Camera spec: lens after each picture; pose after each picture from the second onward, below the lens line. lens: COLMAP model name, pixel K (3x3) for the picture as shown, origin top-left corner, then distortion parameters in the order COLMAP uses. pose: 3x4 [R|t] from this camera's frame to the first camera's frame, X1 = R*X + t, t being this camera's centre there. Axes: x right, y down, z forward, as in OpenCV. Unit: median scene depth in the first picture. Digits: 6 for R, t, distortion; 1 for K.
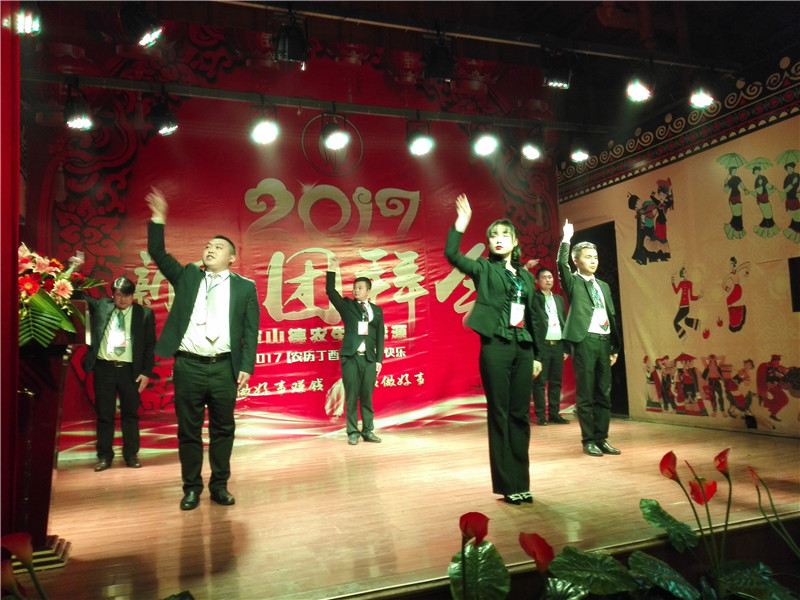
lens RADIAL K [[655.8, 0, 395.3], [0, 655.8, 298.9], [0, 0, 1]] dist [0.126747, -0.227181]
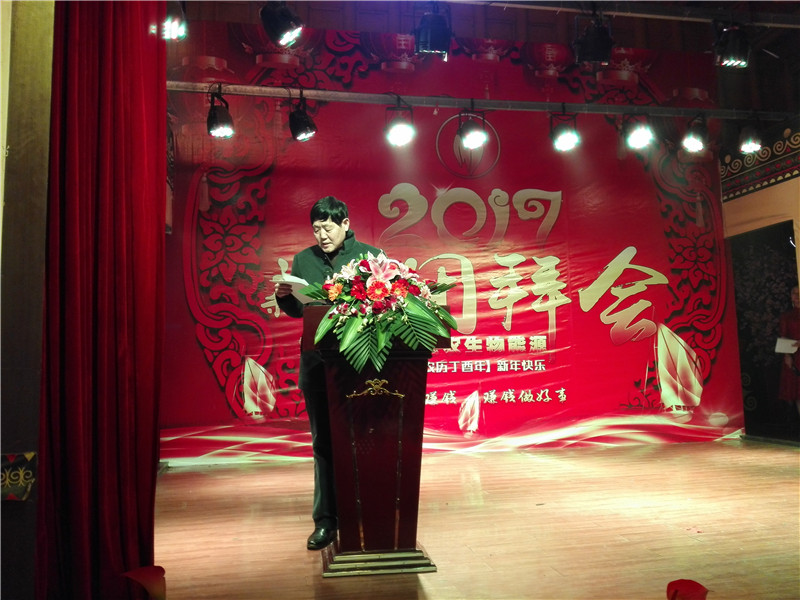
lens RADIAL K [[655.8, 0, 395.3], [0, 655.8, 298.9], [0, 0, 1]] dist [0.126747, -0.227181]
pose [[0.982840, 0.003842, -0.184422, -0.022540], [-0.006411, 0.999890, -0.013340, 0.001365], [0.184350, 0.014294, 0.982757, 0.049295]]
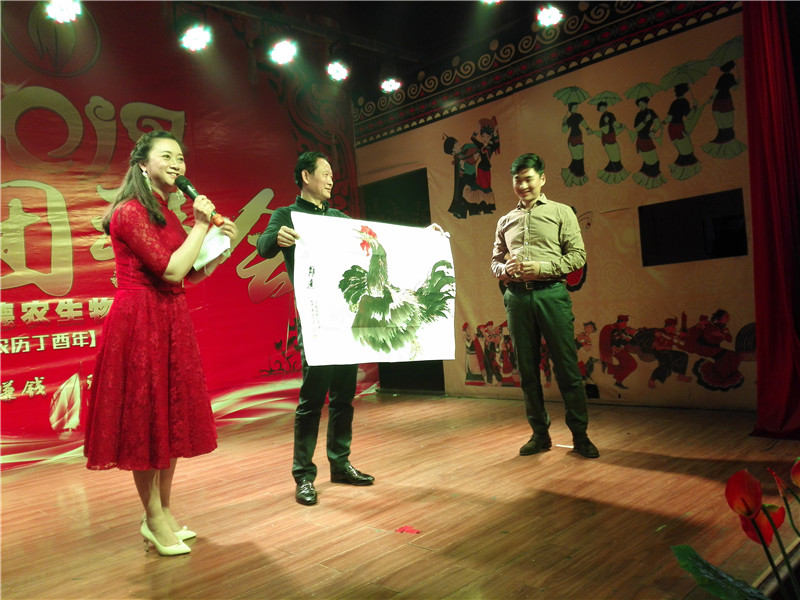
lens RADIAL K [[654.9, 0, 396.6], [0, 654.9, 296.8], [0, 0, 1]] dist [0.125201, -0.229358]
pose [[0.918884, -0.023646, 0.393819, -0.047541], [0.009960, 0.999274, 0.036761, 0.019002], [-0.394403, -0.029857, 0.918452, 0.246201]]
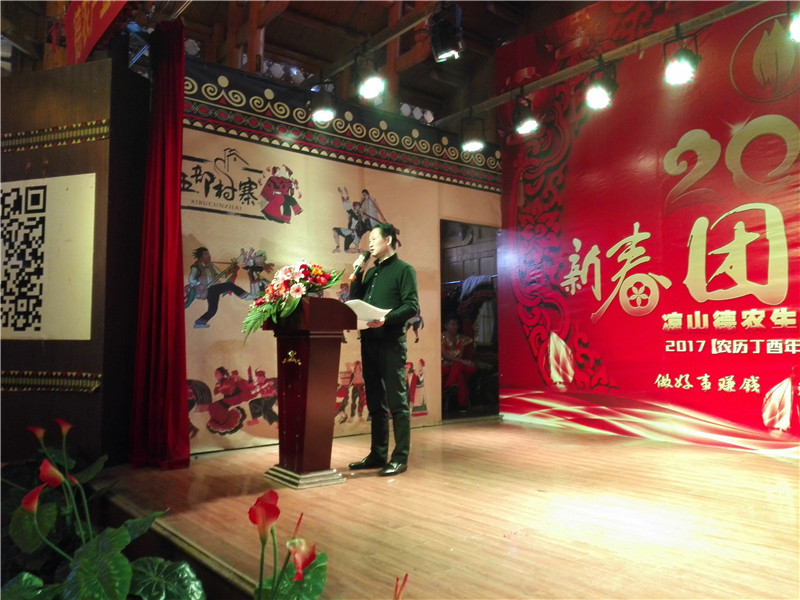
lens RADIAL K [[655.8, 0, 395.3], [0, 655.8, 298.9], [0, 0, 1]] dist [0.126747, -0.227181]
pose [[0.284978, -0.019373, -0.958338, 0.518618], [0.063780, 0.997963, -0.001208, 0.006569], [0.956410, -0.060778, 0.285633, 0.400651]]
